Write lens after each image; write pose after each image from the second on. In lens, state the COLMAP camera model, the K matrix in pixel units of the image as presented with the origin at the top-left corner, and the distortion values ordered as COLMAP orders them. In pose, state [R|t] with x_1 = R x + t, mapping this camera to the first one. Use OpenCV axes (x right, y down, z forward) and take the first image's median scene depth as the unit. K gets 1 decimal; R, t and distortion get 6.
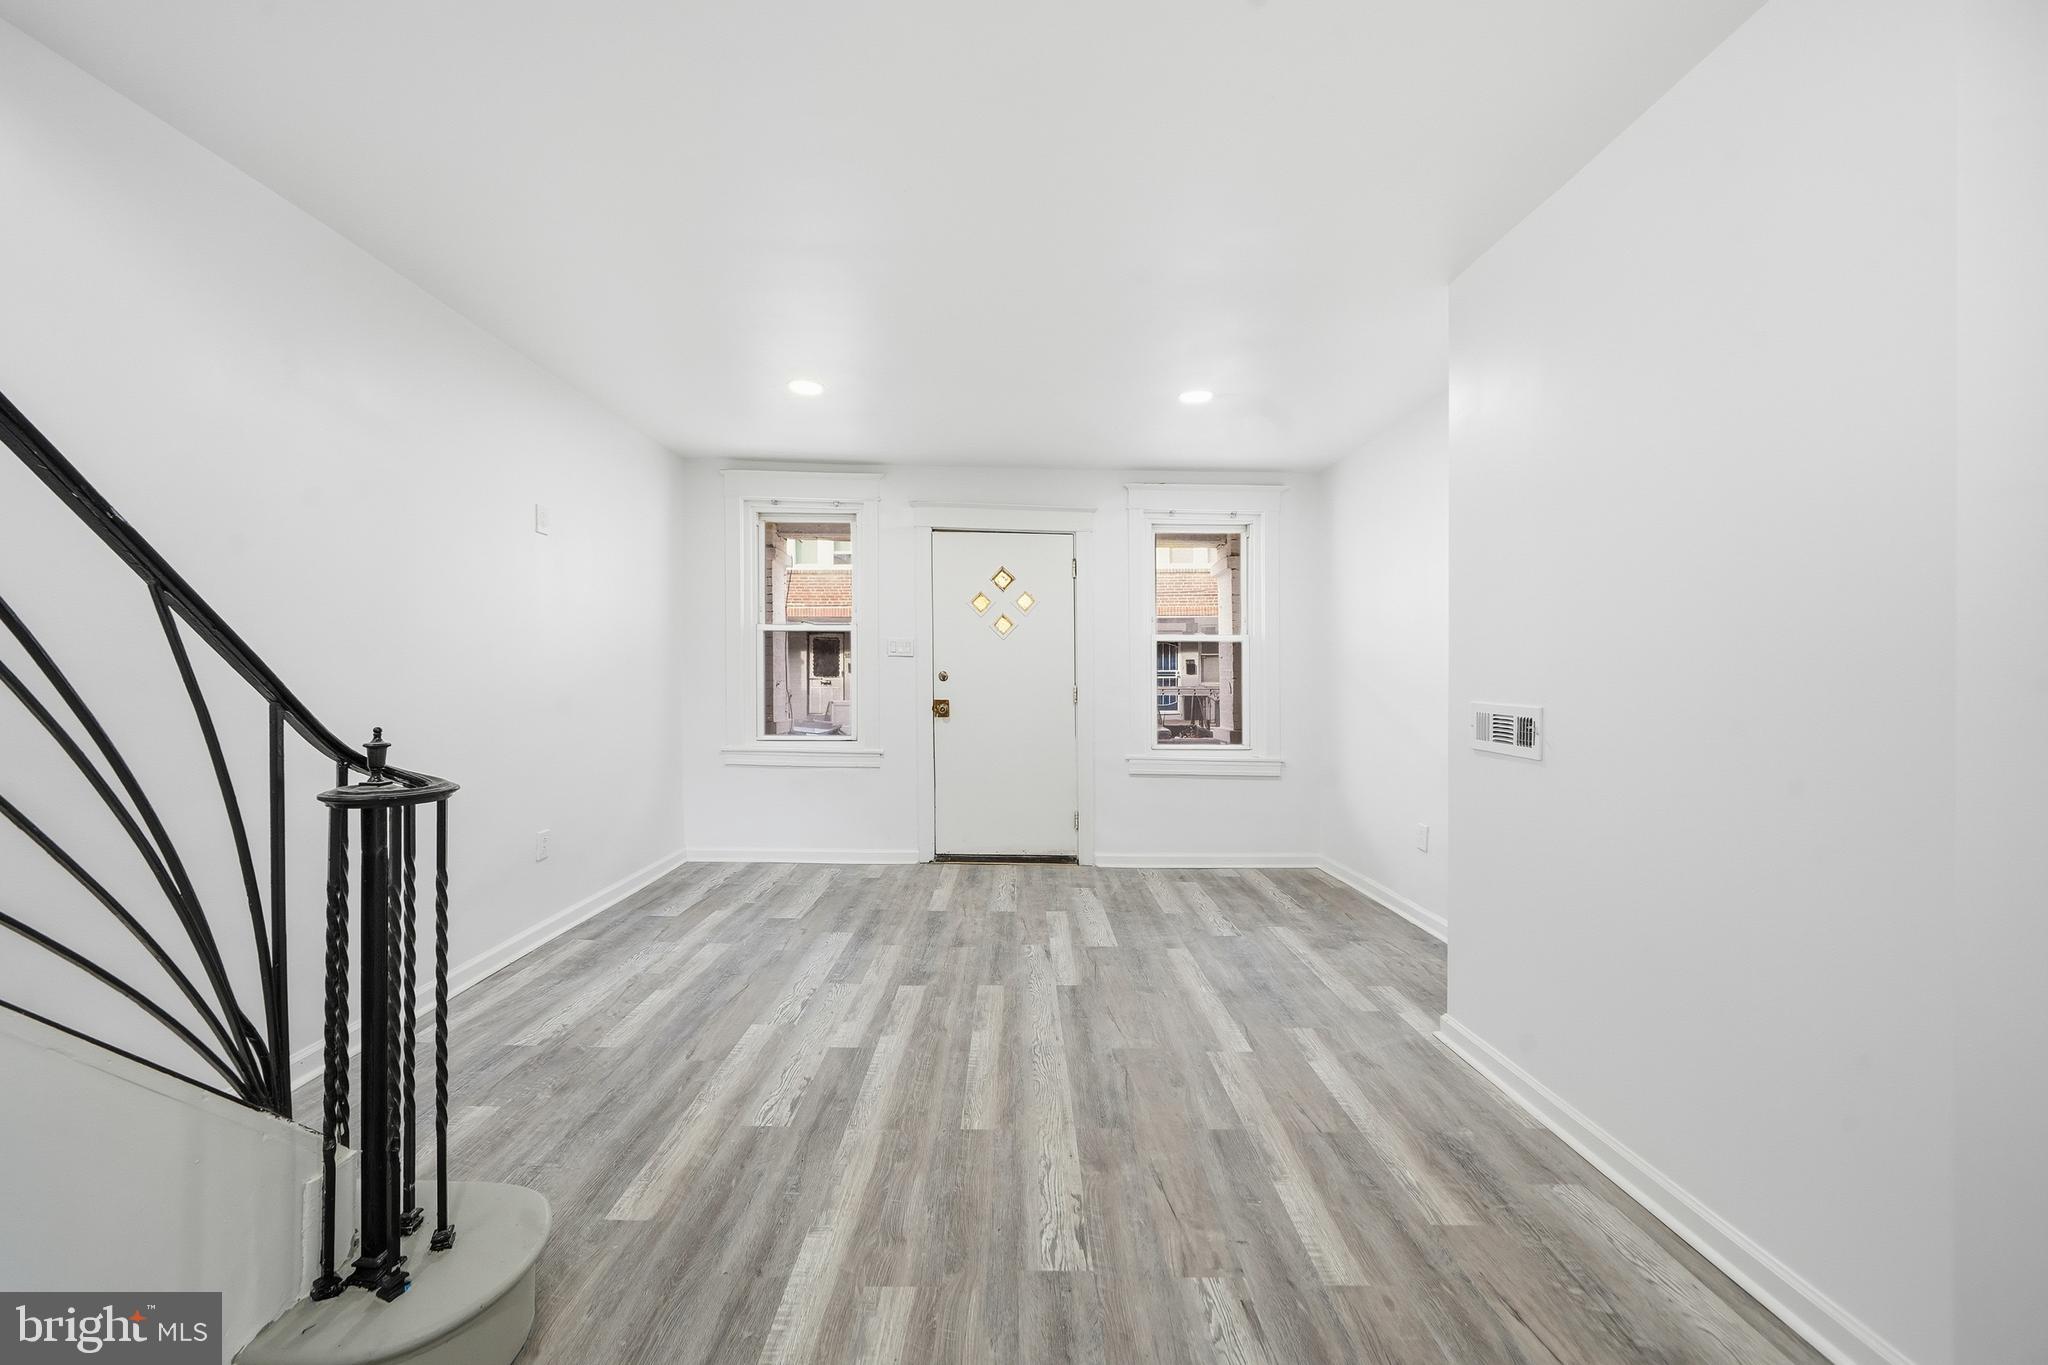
lens RADIAL K [[734.7, 0, 1013.0], [0, 734.7, 668.7], [0, 0, 1]] dist [-0.005328, -0.000078]
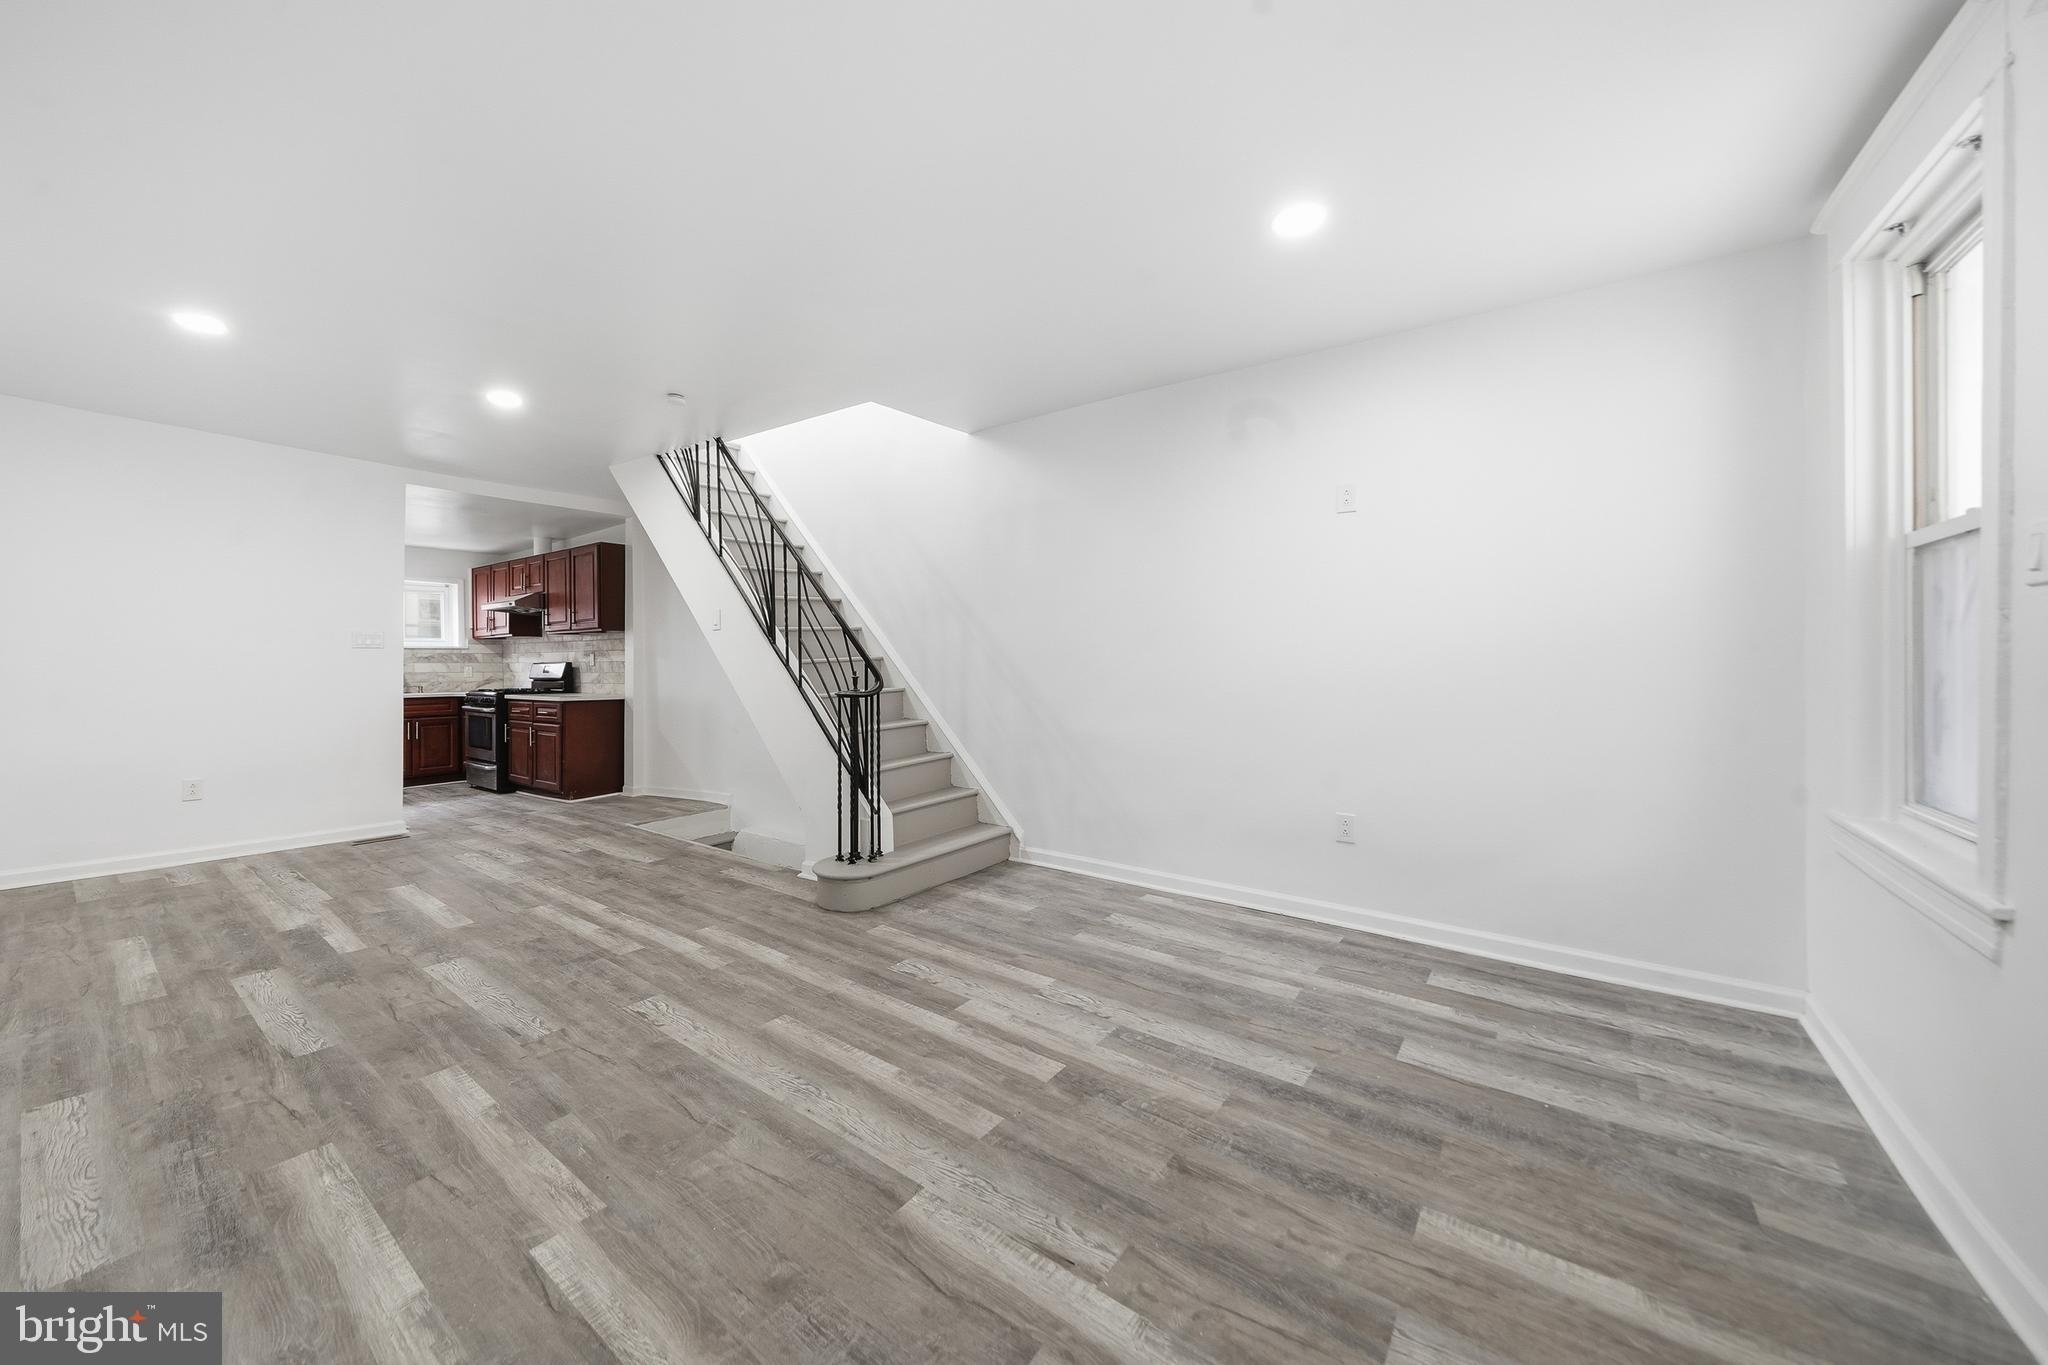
lens RADIAL K [[734.7, 0, 1013.0], [0, 734.7, 668.7], [0, 0, 1]] dist [-0.005328, -0.000078]
pose [[-0.589932, 0.005305, -0.807435, 0.601230], [-0.000194, 0.999977, 0.006711, 0.027292], [0.807453, 0.004116, -0.589918, 1.748839]]
